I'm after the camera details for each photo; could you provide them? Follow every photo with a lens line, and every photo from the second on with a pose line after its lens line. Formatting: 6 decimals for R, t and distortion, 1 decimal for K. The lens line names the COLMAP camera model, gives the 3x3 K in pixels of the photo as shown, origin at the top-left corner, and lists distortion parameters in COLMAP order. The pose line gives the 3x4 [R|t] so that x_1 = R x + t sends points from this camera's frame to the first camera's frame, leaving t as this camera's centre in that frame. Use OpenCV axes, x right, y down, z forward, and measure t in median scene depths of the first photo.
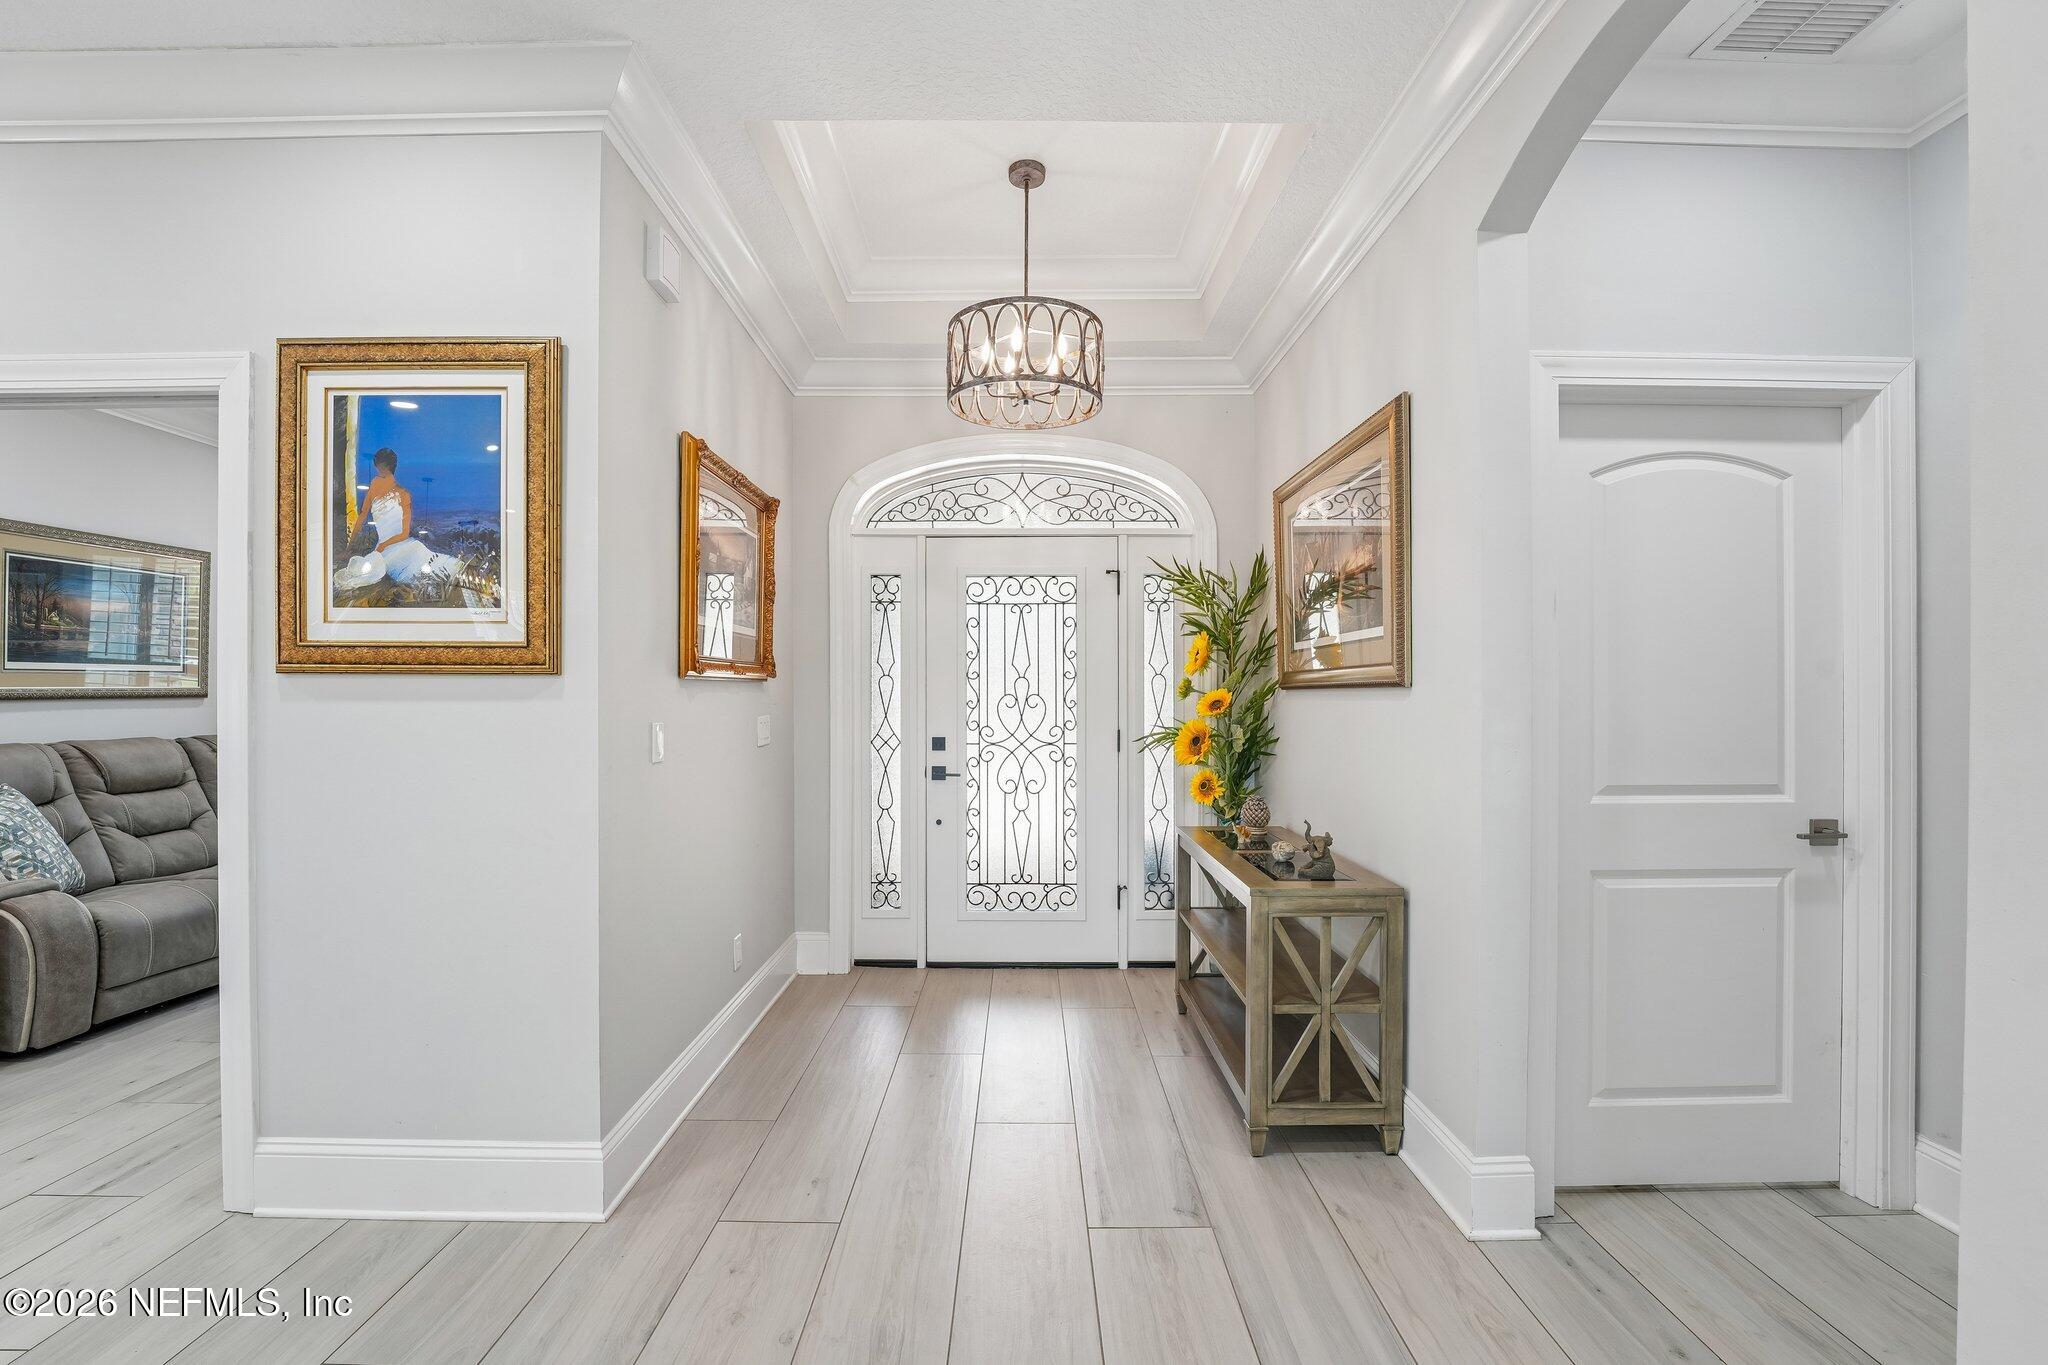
lens RADIAL K [[878.0, 0, 1018.6], [0, 878.0, 708.5], [0, 0, 1]] dist [-0.016912, -0.000122]
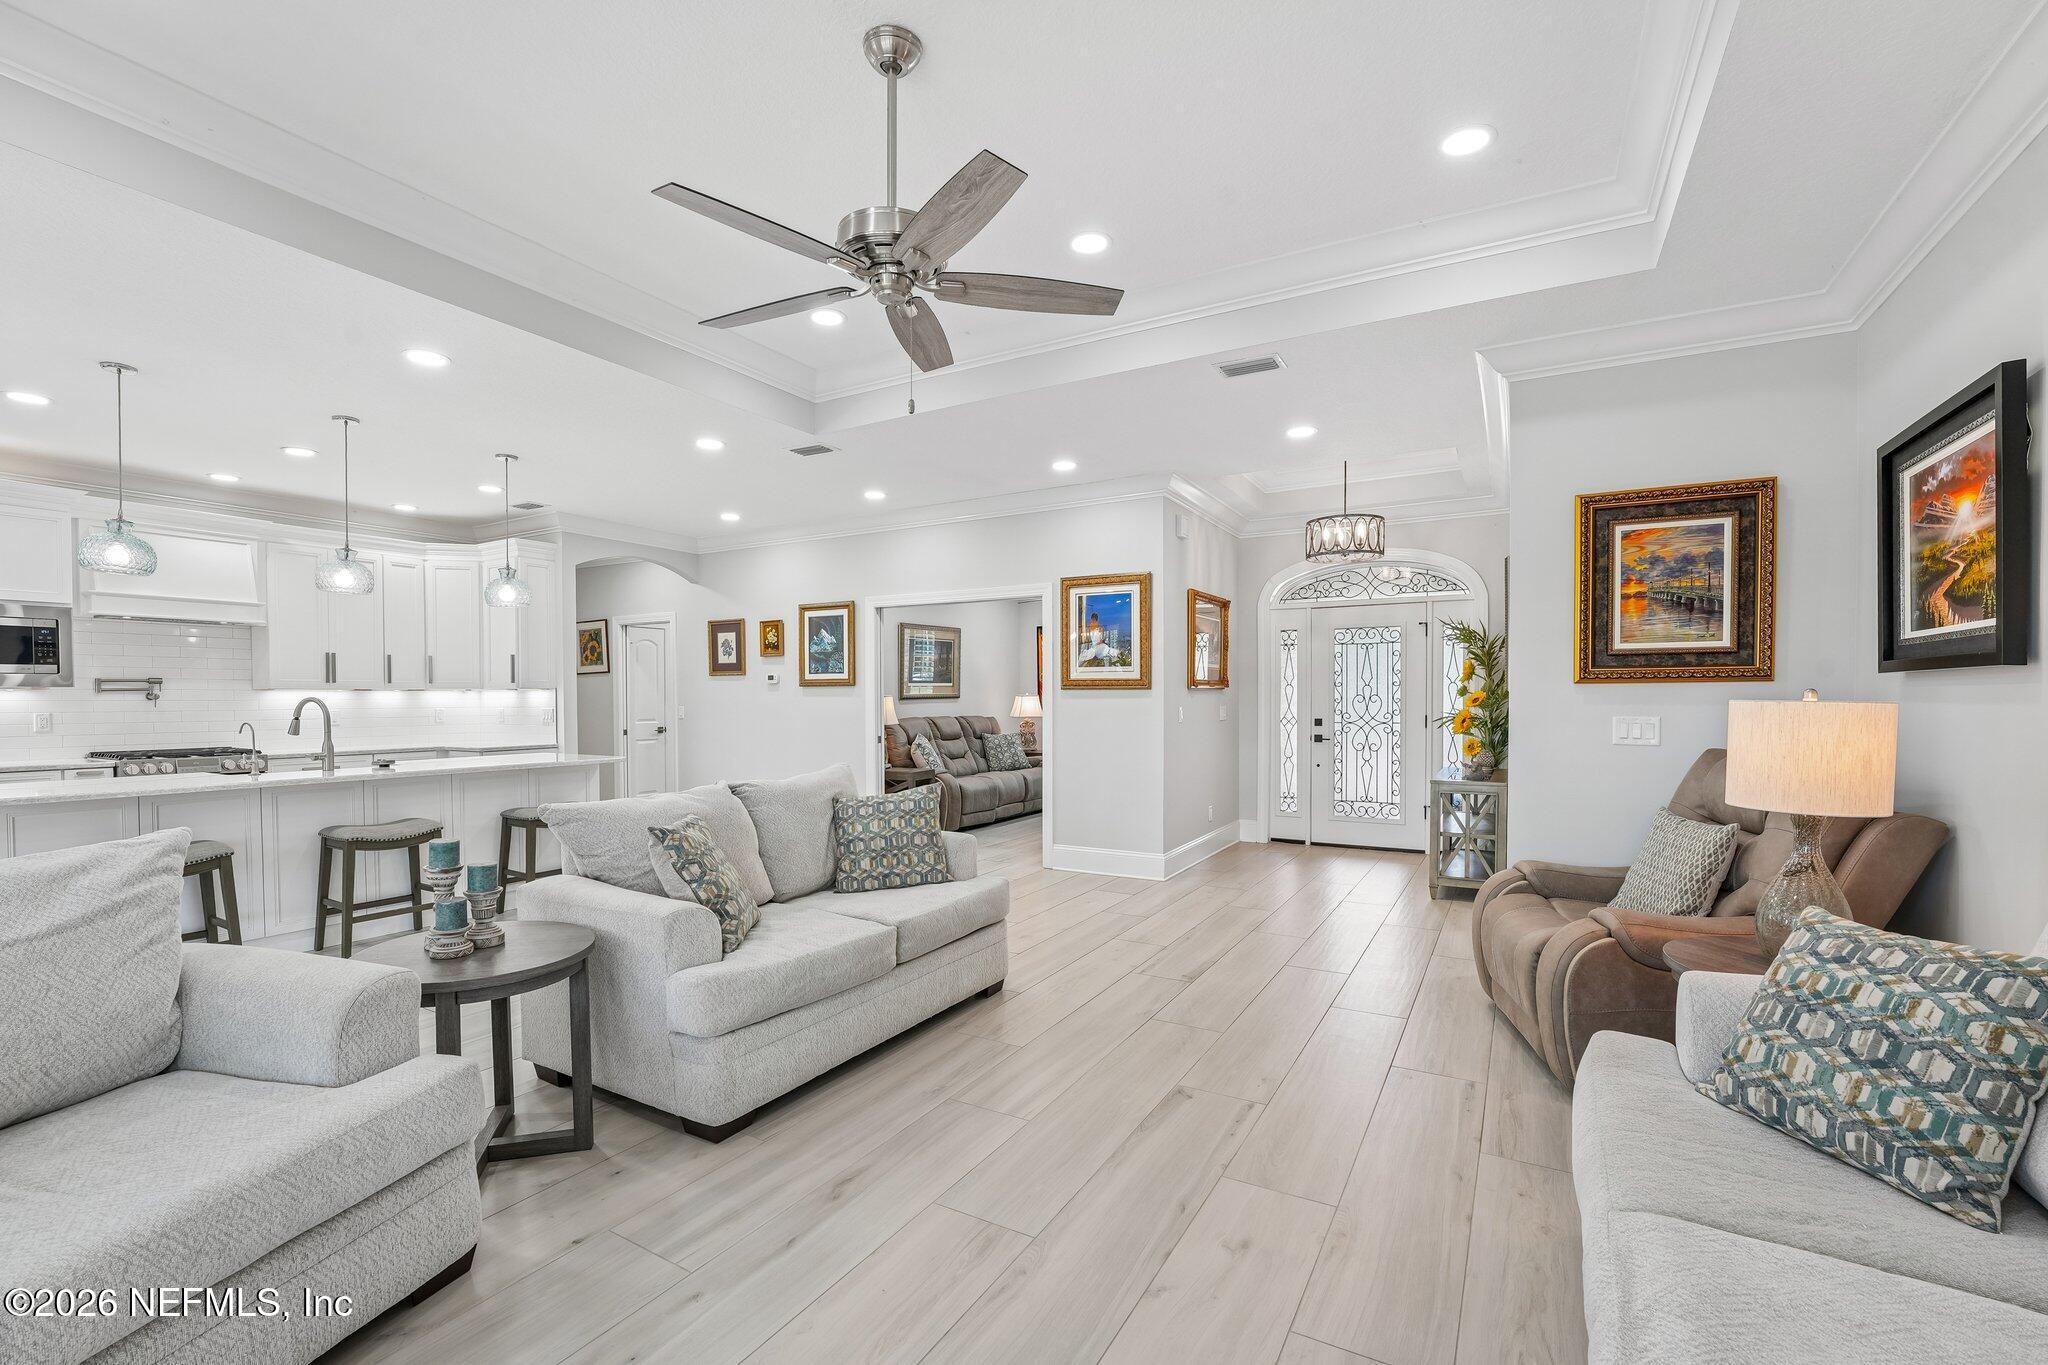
lens RADIAL K [[878.0, 0, 1018.6], [0, 878.0, 708.5], [0, 0, 1]] dist [-0.016912, -0.000122]
pose [[0.867531, 0.002061, -0.497379, 0.285779], [-0.002237, 0.999997, 0.000242, 0.013242], [0.497378, 0.000903, 0.867533, -0.922648]]
